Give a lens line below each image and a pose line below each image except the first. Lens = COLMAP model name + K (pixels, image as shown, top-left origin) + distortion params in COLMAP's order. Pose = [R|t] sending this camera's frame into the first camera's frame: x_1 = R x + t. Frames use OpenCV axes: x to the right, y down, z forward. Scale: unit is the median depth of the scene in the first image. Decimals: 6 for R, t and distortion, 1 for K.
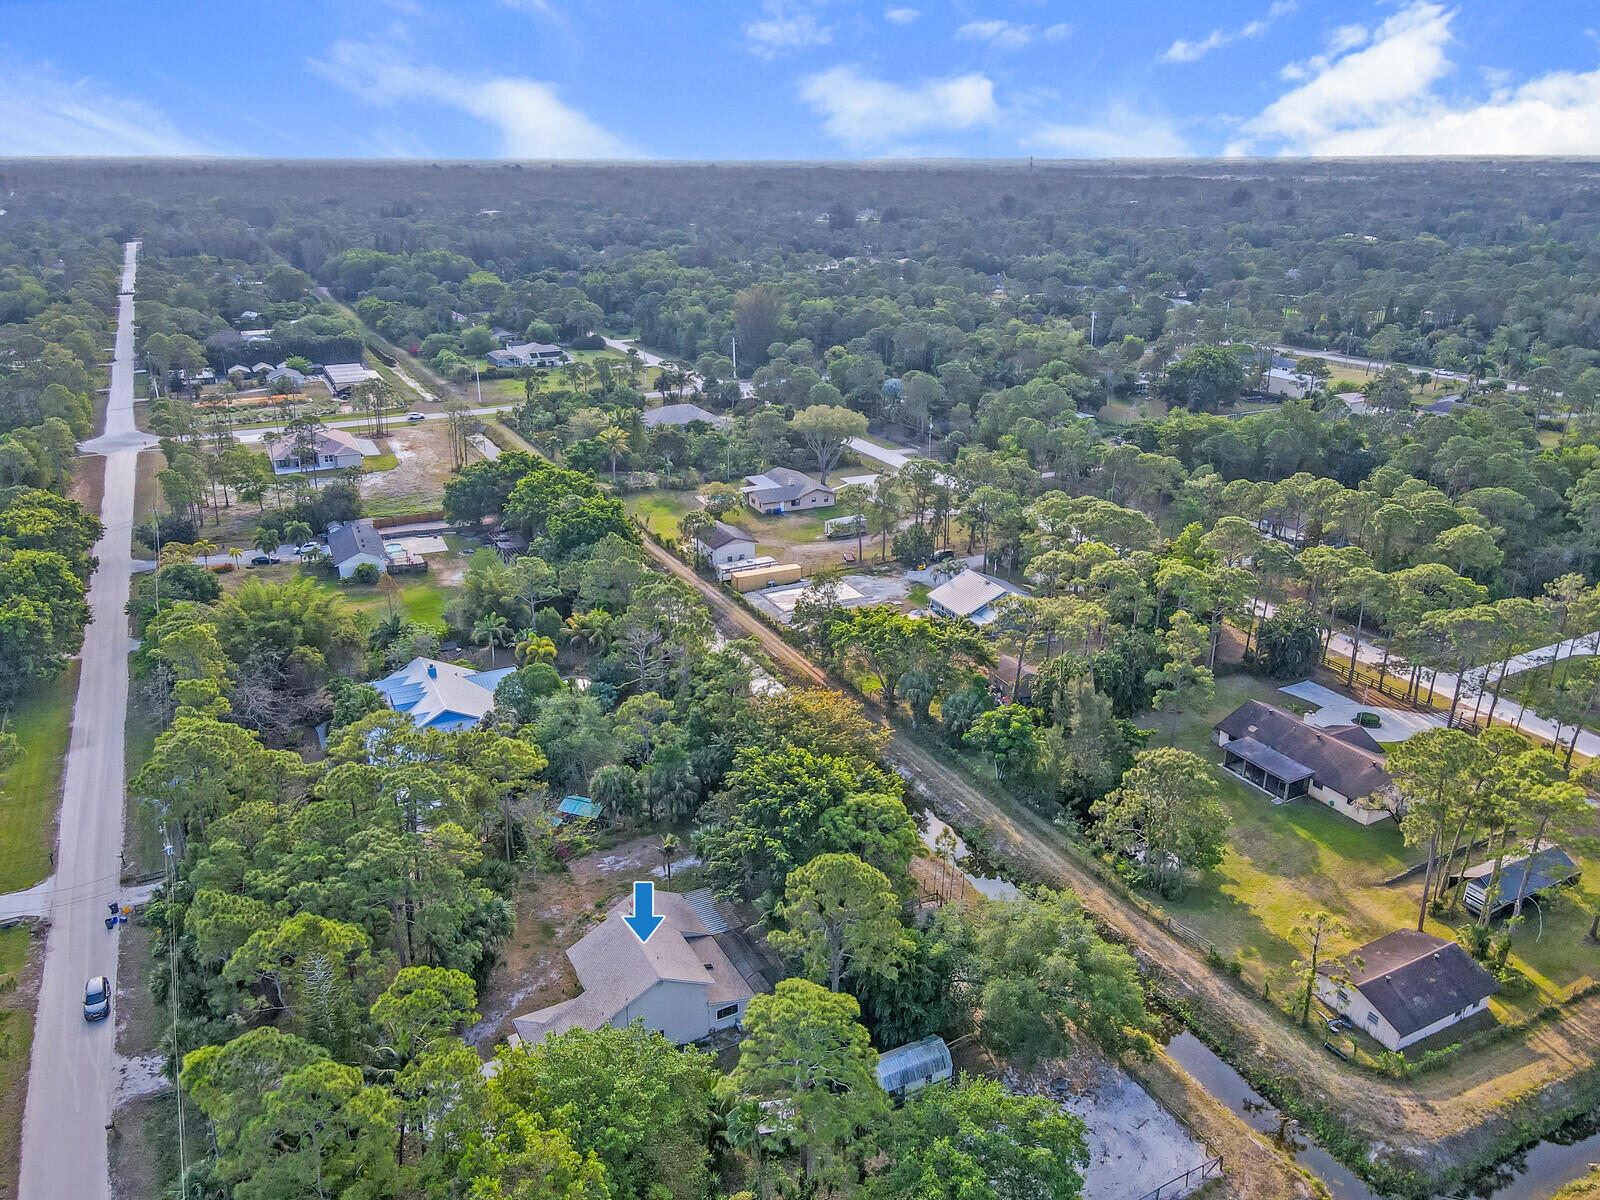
lens RADIAL K [[1169.2, 0, 801.4], [0, 1169.2, 602.3], [0, 0, 1]] dist [0.008439, 0.004333]
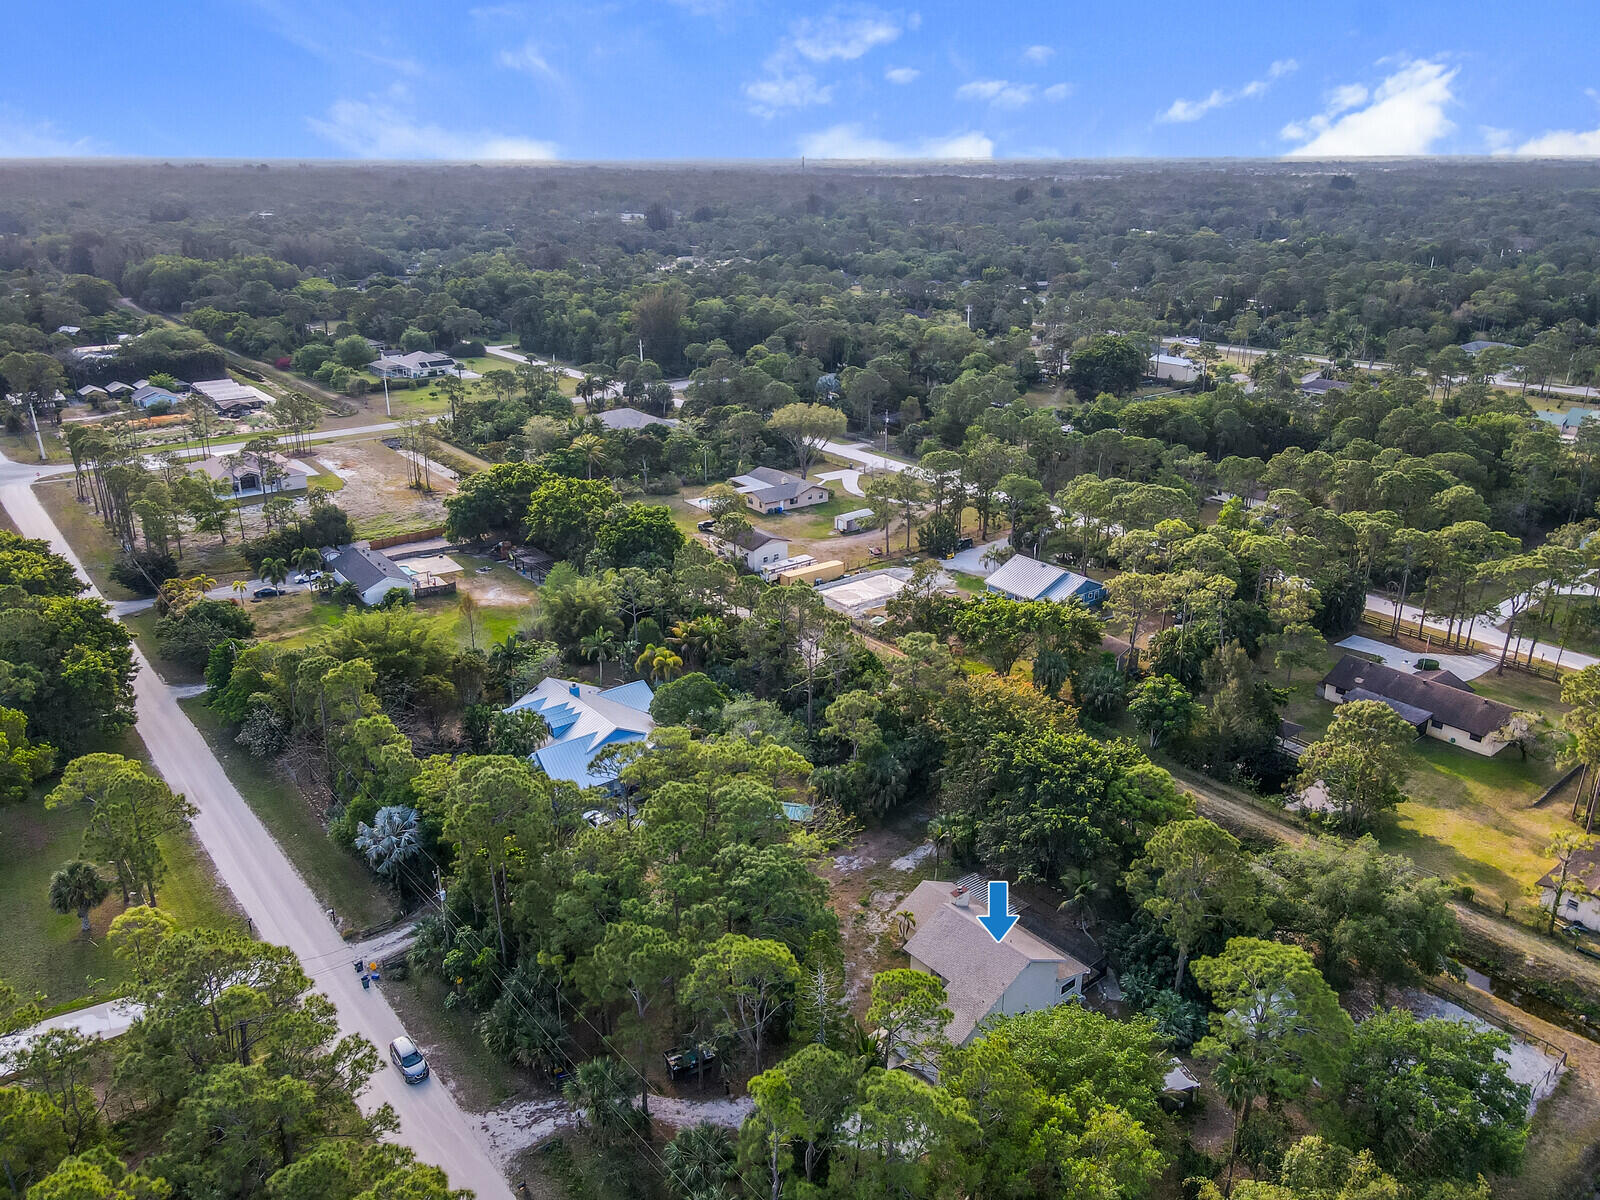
lens RADIAL K [[1169.2, 0, 805.2], [0, 1169.2, 598.6], [0, 0, 1]] dist [0.008439, 0.004333]
pose [[0.981361, -0.068106, 0.179703, -0.193874], [0.068532, 0.997642, 0.003845, -0.004816], [-0.179541, 0.008542, 0.983713, 0.010140]]
